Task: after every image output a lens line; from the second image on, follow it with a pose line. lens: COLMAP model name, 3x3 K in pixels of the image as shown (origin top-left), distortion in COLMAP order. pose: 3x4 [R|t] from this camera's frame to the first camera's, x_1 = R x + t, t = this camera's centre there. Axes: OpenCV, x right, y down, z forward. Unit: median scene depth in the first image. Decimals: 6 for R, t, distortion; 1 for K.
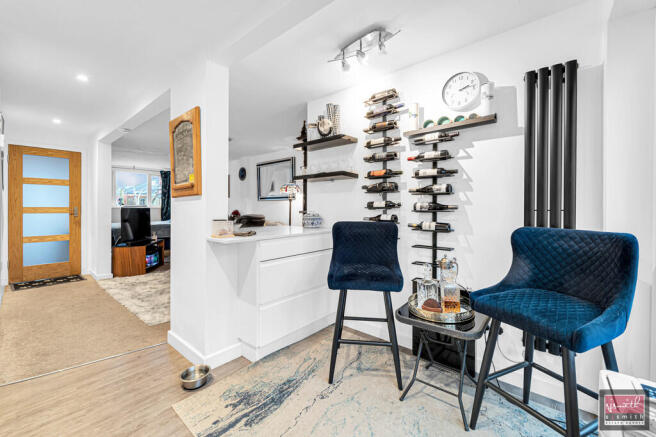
lens RADIAL K [[271.8, 0, 328.2], [0, 271.8, 210.1], [0, 0, 1]] dist [0.000526, 0.000254]
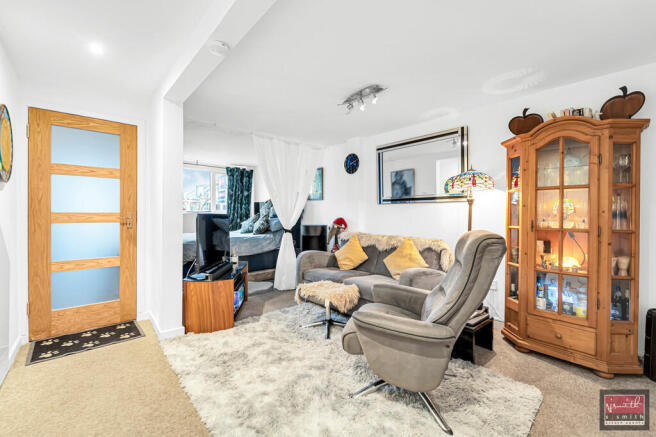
lens RADIAL K [[284.8, 0, 328.0], [0, 284.8, 218.5], [0, 0, 1]] dist [-0.000575, -0.000271]
pose [[0.987966, 0.006630, -0.154530, -0.390140], [-0.005434, 0.999952, 0.008163, -0.005797], [0.154577, -0.007226, 0.987954, 0.439808]]
